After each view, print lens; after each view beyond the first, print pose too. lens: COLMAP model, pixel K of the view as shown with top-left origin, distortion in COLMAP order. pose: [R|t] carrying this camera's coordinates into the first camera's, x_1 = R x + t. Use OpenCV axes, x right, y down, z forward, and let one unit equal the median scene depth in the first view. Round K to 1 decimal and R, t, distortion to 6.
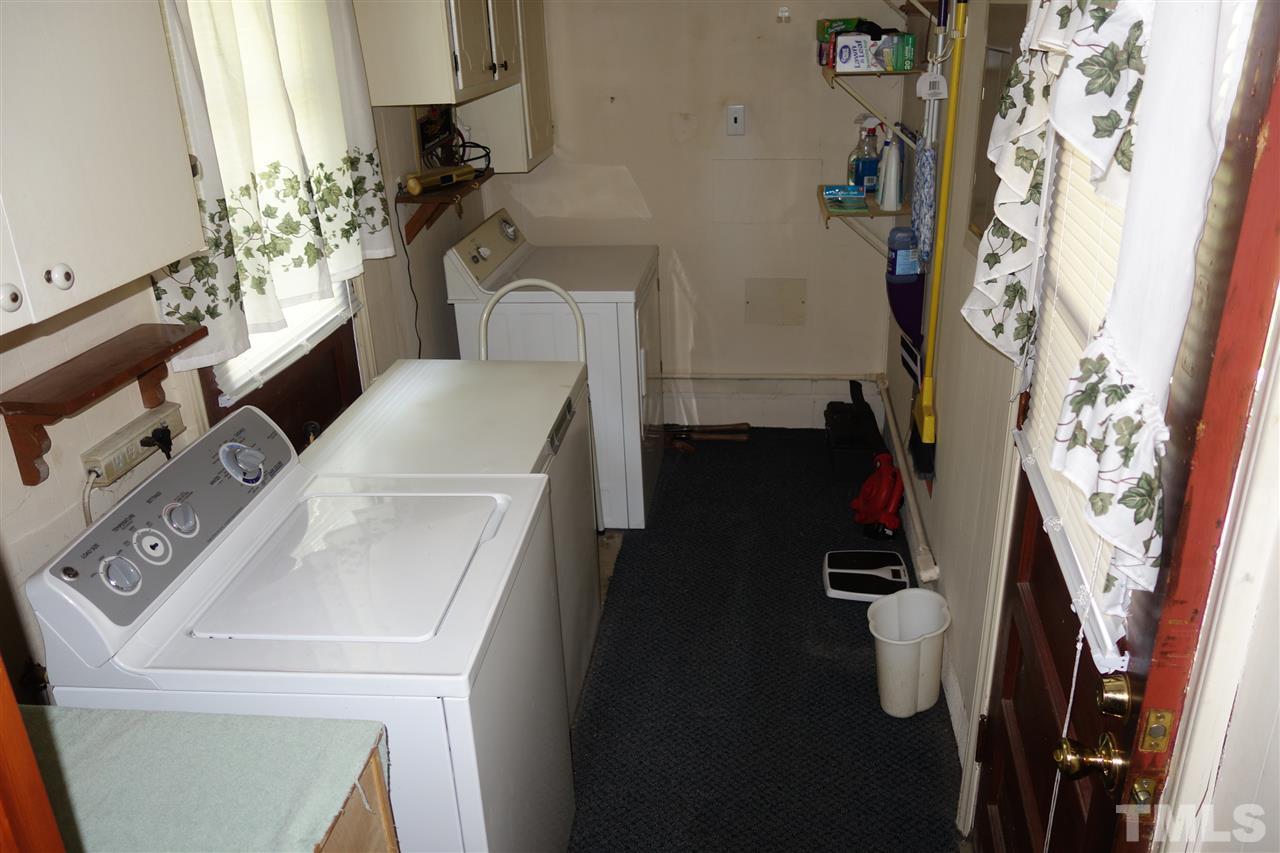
lens RADIAL K [[1013.0, 0, 642.4], [0, 1013.0, 426.6], [0, 0, 1]] dist [-0.008363, -0.001702]
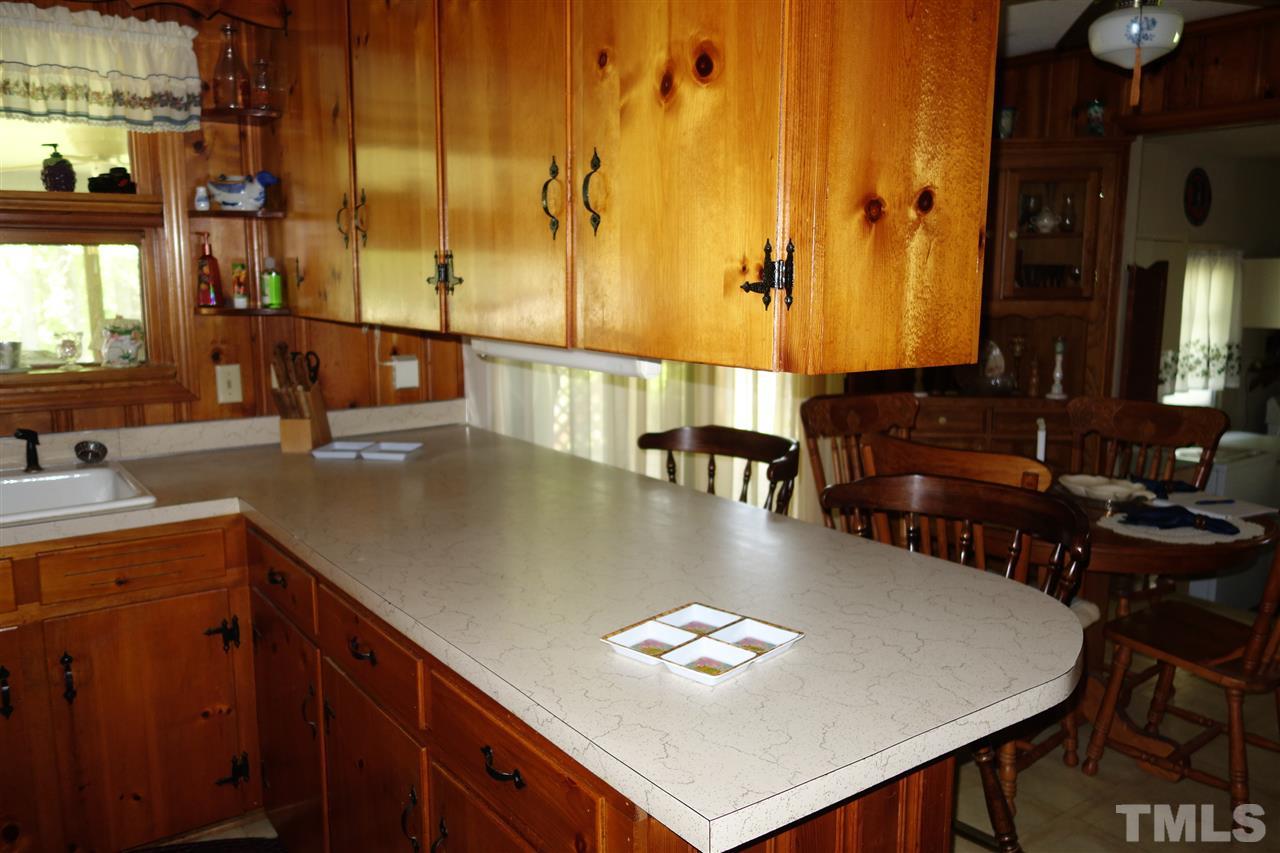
lens RADIAL K [[1013.0, 0, 641.1], [0, 1013.0, 426.2], [0, 0, 1]] dist [-0.008363, -0.001702]
pose [[0.676788, 0.146881, -0.721377, 0.589089], [-0.309780, 0.945737, -0.098070, 0.653293], [0.667828, 0.289841, 0.685564, -1.713226]]
